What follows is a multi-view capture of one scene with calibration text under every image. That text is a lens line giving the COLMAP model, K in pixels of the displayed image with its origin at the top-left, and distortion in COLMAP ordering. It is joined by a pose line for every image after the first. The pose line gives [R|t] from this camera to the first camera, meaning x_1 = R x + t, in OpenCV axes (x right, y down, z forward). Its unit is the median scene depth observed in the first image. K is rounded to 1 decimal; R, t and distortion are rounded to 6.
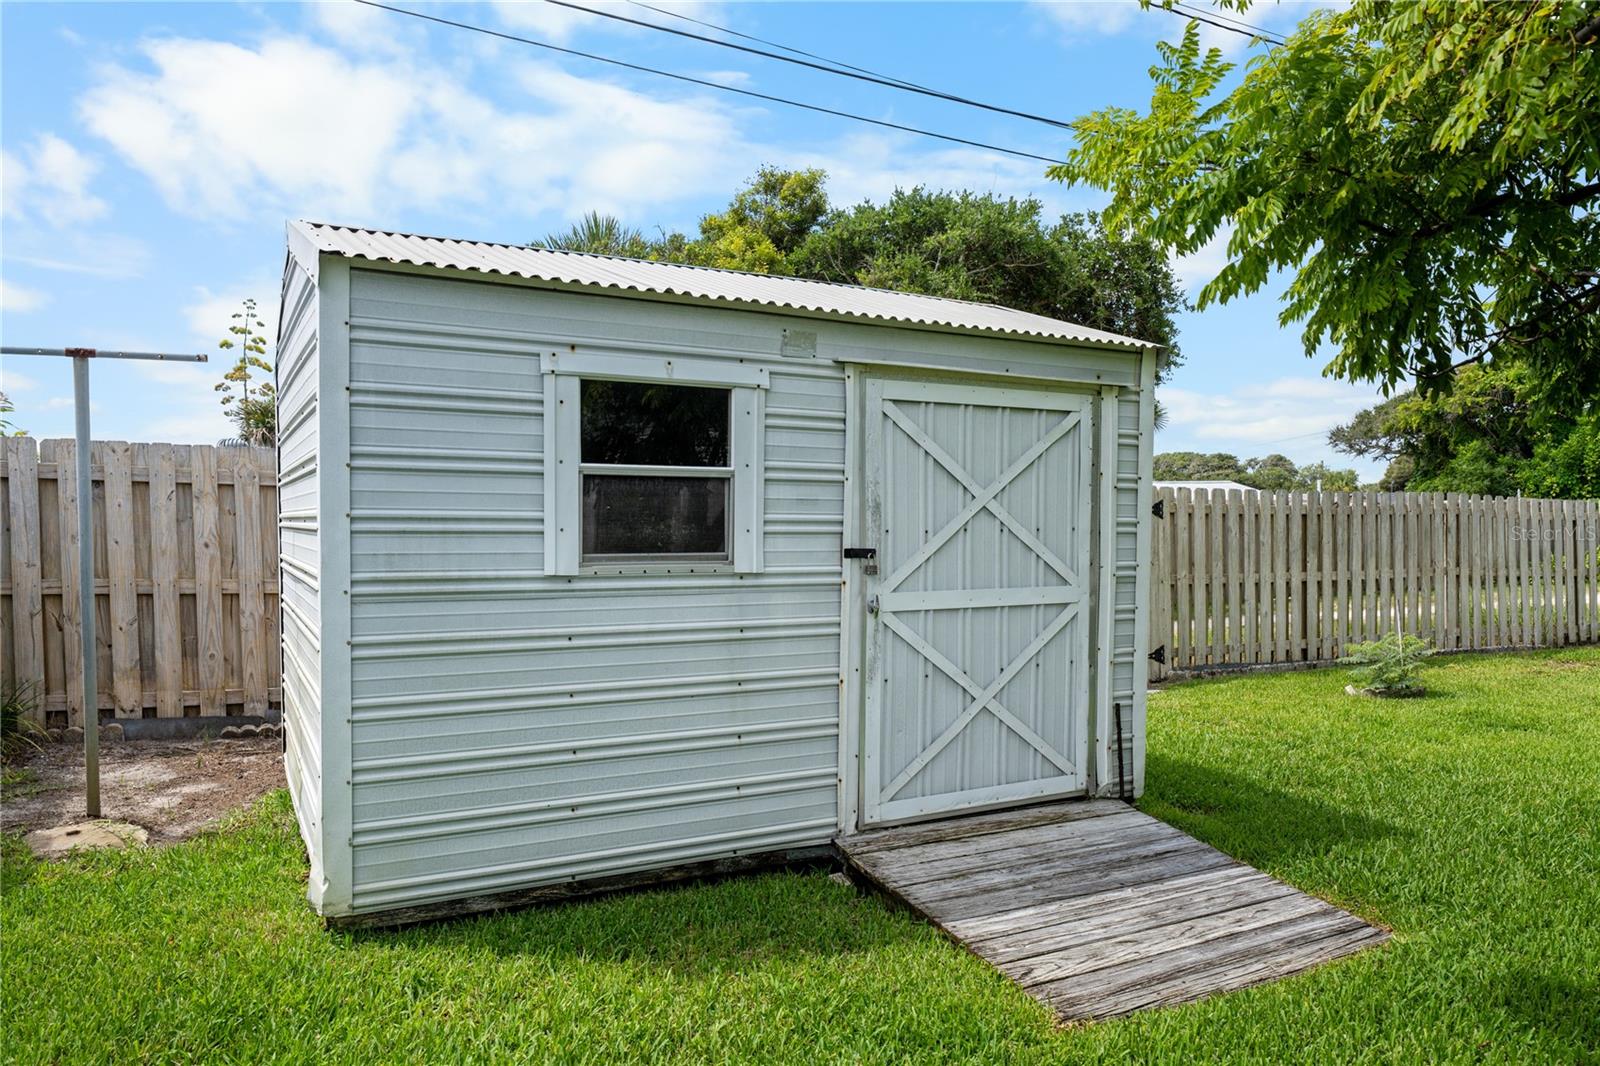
lens RADIAL K [[1087.1, 0, 799.4], [0, 1087.1, 568.8], [0, 0, 1]] dist [-0.002618, 0.000290]
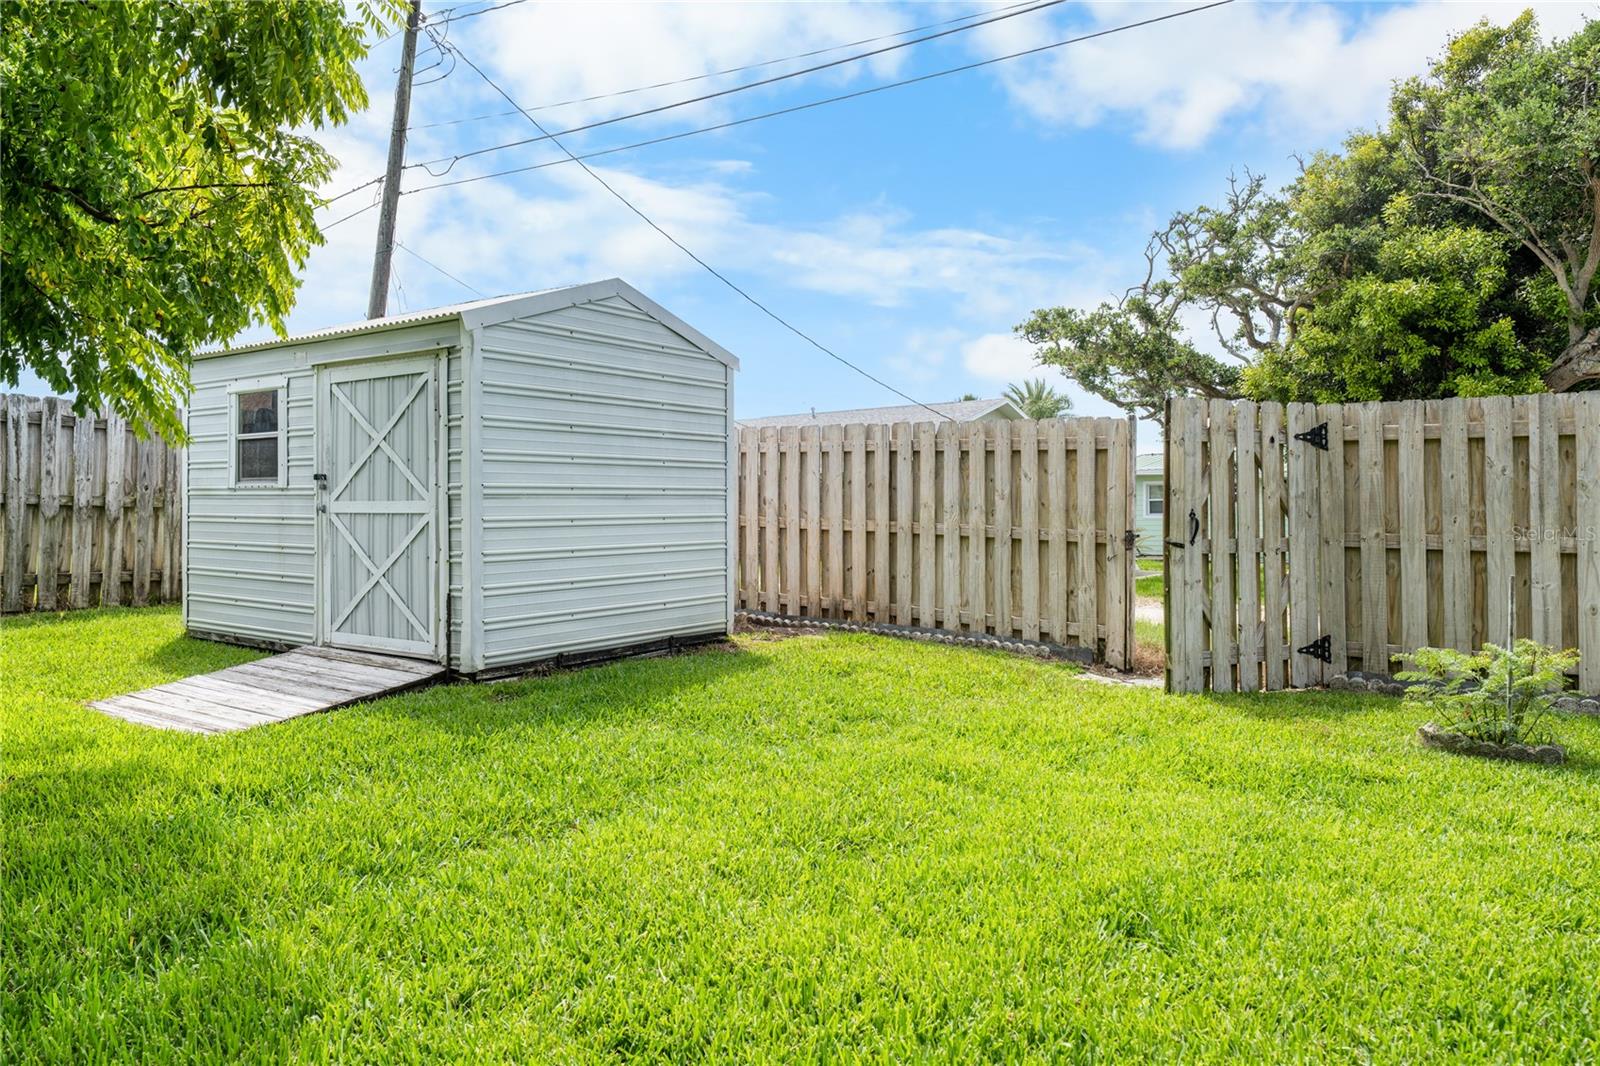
lens RADIAL K [[1067.0, 0, 799.3], [0, 1067.0, 502.0], [0, 0, 1]] dist [0.000329, 0.000167]
pose [[0.439764, -0.002991, -0.898108, 1.842095], [-0.038064, 0.999034, -0.021966, 0.032045], [0.897306, 0.043846, 0.439226, 0.935181]]
